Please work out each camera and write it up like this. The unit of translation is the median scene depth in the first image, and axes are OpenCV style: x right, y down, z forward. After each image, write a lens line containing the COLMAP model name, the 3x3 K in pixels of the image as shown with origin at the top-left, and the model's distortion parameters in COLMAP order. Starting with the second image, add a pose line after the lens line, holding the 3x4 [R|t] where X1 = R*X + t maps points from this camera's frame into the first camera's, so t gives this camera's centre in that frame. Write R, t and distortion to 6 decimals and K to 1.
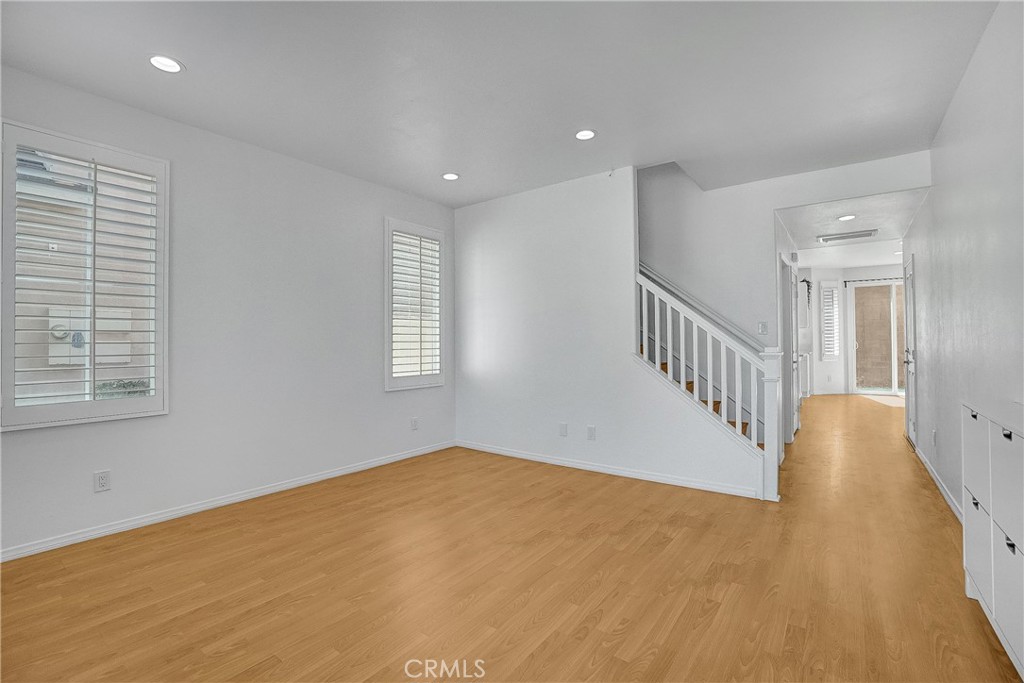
lens RADIAL K [[450.2, 0, 528.9], [0, 450.2, 340.7], [0, 0, 1]] dist [-0.035949, 0.018735]
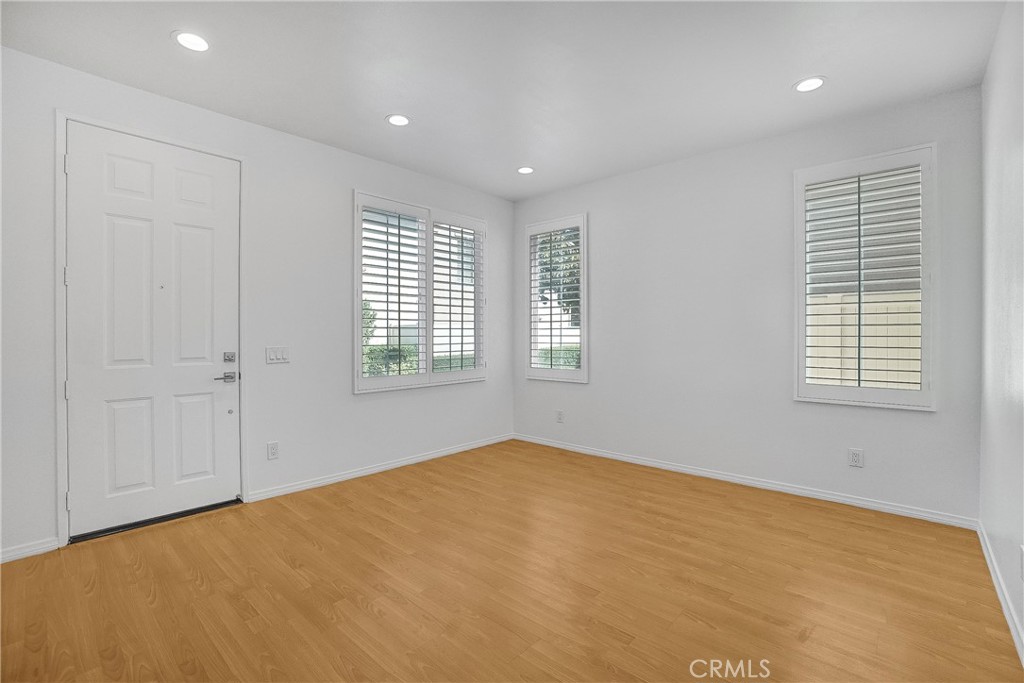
lens RADIAL K [[473.9, 0, 501.3], [0, 473.9, 338.7], [0, 0, 1]] dist [-0.058515, 0.024485]
pose [[-0.122686, 0.014825, -0.992335, 0.829176], [0.003420, 0.999889, 0.014515, -0.008015], [0.992440, -0.001613, -0.122723, 0.948824]]
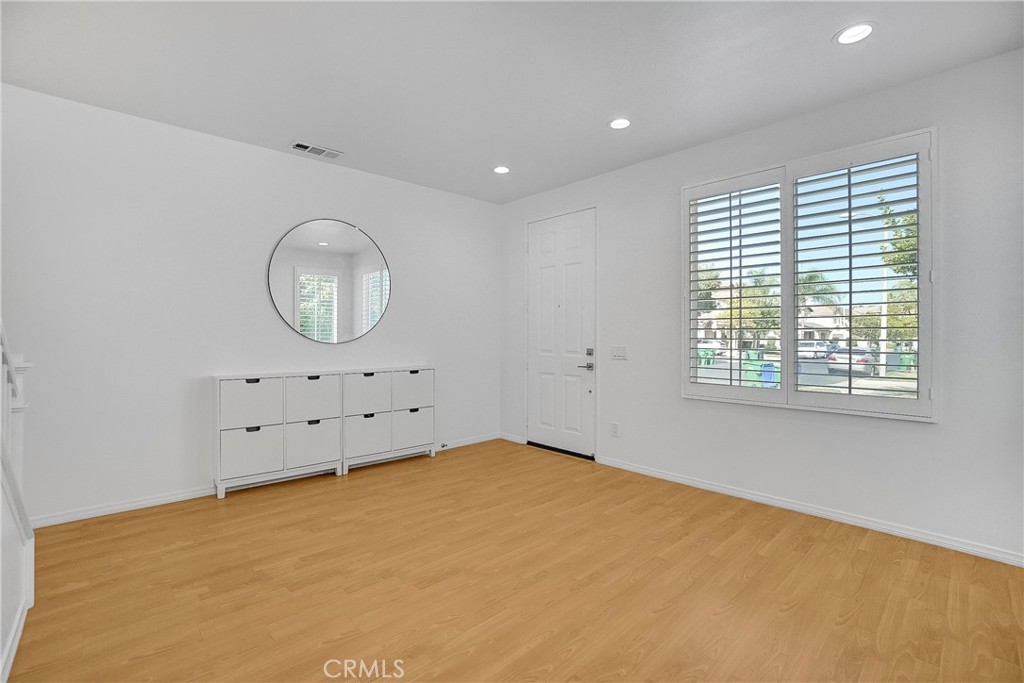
lens RADIAL K [[473.9, 0, 501.3], [0, 473.9, 338.7], [0, 0, 1]] dist [-0.058515, 0.024485]
pose [[-0.971326, 0.004665, 0.237706, -0.291099], [0.006213, 0.999964, 0.005761, -0.004492], [-0.237671, 0.007072, -0.971320, 1.758696]]
